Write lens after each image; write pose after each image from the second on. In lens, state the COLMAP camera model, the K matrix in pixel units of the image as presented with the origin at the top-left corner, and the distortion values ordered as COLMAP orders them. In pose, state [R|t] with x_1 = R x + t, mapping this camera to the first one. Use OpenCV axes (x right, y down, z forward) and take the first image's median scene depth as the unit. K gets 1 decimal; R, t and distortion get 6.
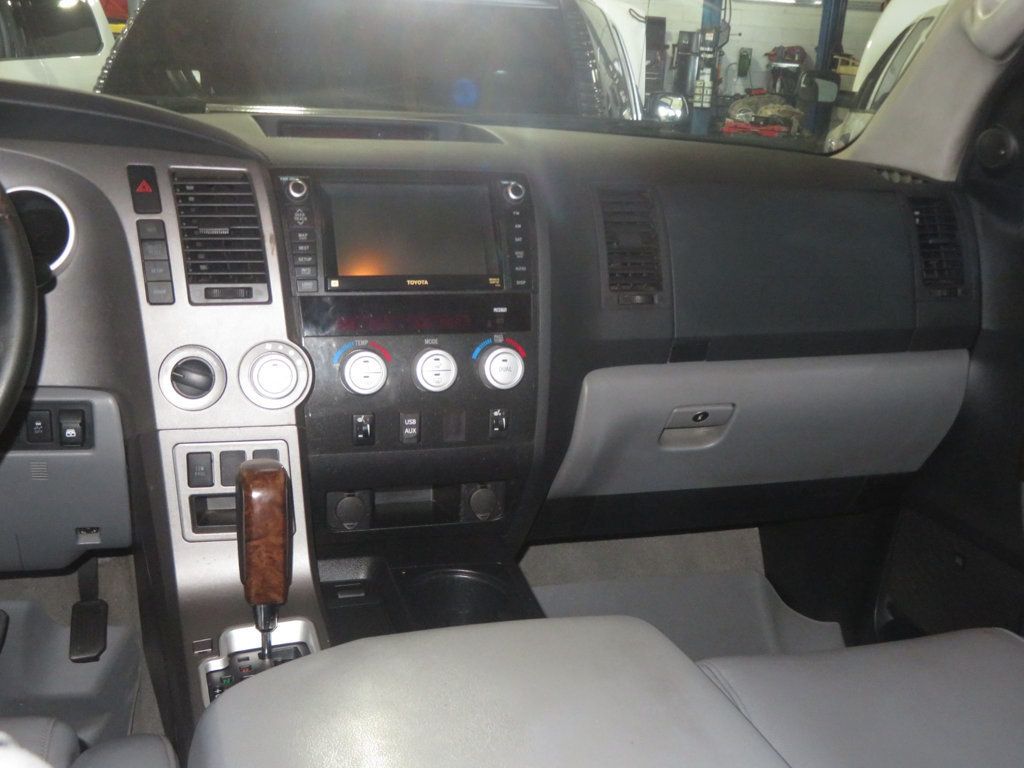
lens RADIAL K [[1184.4, 0, 532.5], [0, 1184.4, 368.1], [0, 0, 1]] dist [-0.028690, 0.000000]
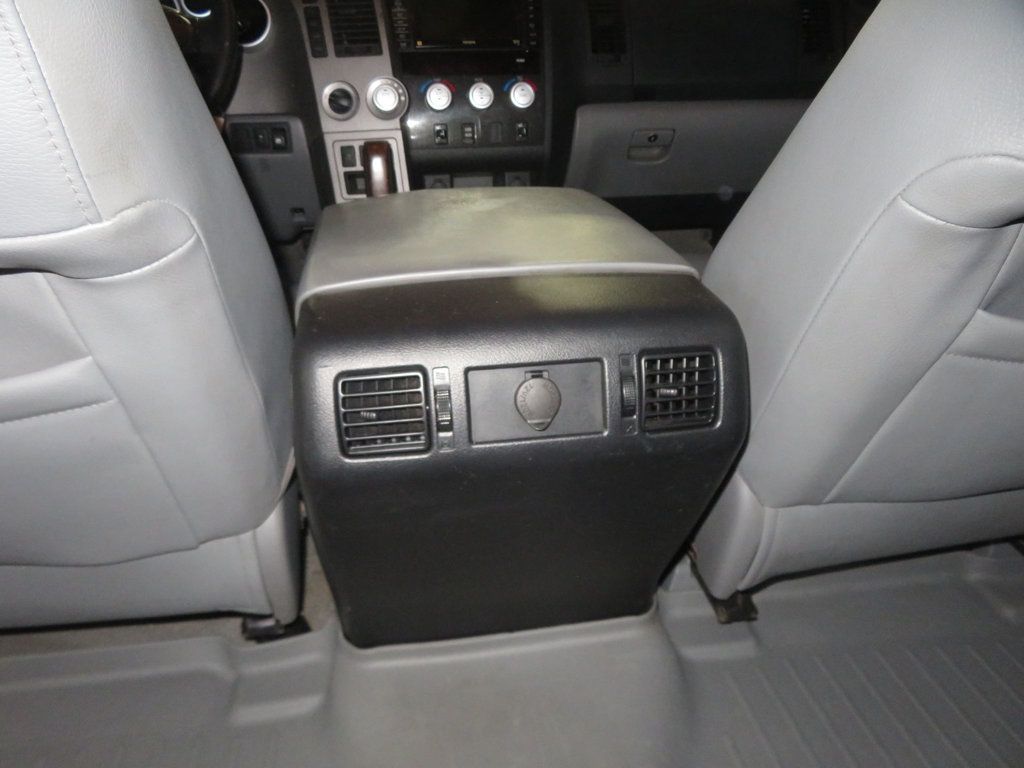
lens RADIAL K [[742.7, 0, 512.6], [0, 742.7, 402.1], [0, 0, 1]] dist [-0.007604, 0.006995]
pose [[0.987252, -0.000201, -0.159163, 0.132515], [0.027358, 0.985331, 0.168450, 0.257782], [0.156795, -0.170657, 0.972775, -0.100191]]
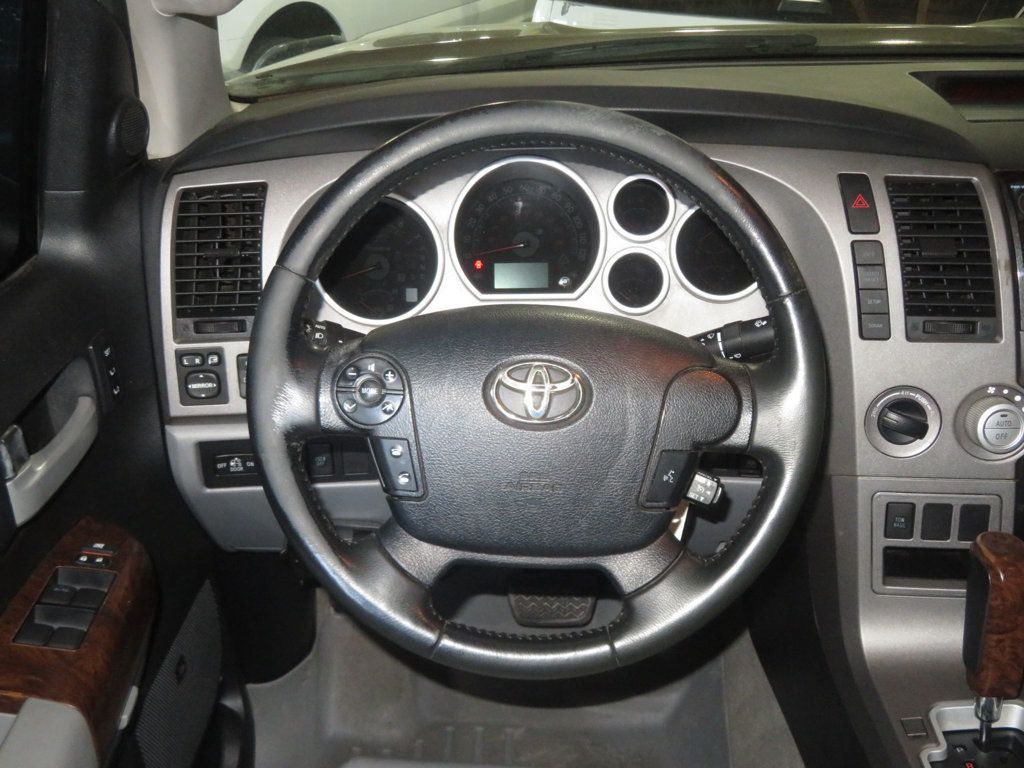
lens RADIAL K [[1184.4, 0, 502.2], [0, 1184.4, 380.3], [0, 0, 1]] dist [-0.028690, 0.000000]
pose [[0.948230, 0.078951, -0.307613, -0.288912], [-0.028575, 0.985888, 0.164952, -0.153001], [0.316295, -0.147622, 0.937105, 0.074161]]
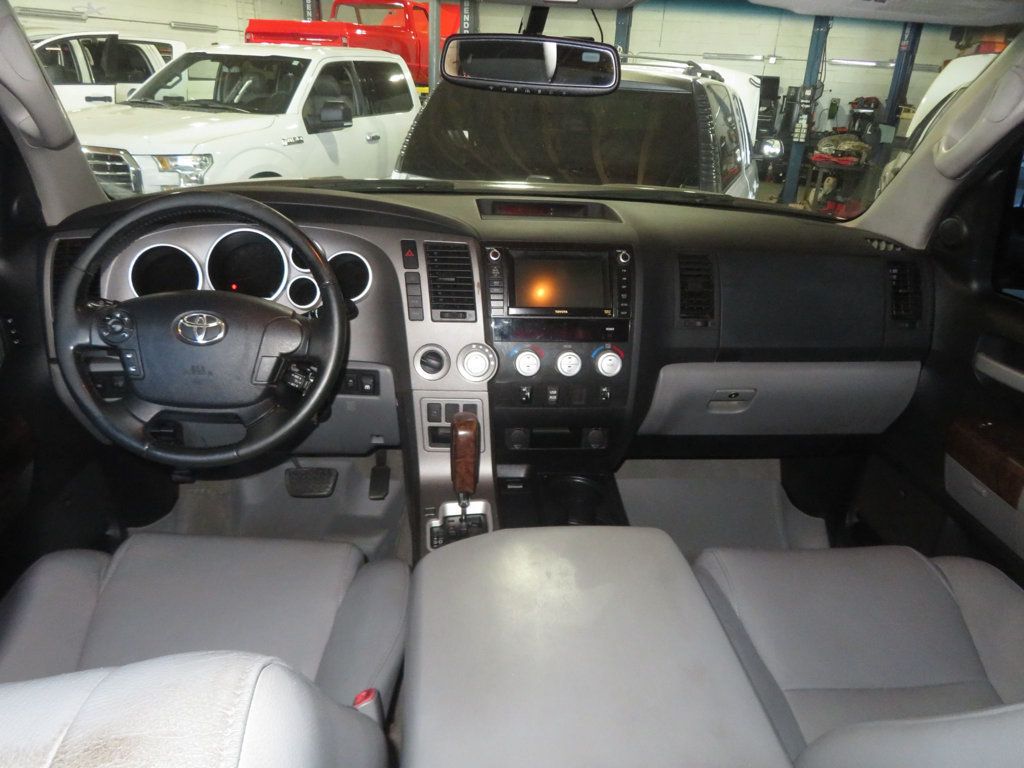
lens RADIAL K [[742.7, 0, 511.9], [0, 742.7, 380.0], [0, 0, 1]] dist [-0.007604, 0.006995]
pose [[0.976017, 0.068235, -0.206722, 0.062332], [-0.046726, 0.993139, 0.107203, -0.087255], [0.212618, -0.094973, 0.972509, -0.067822]]
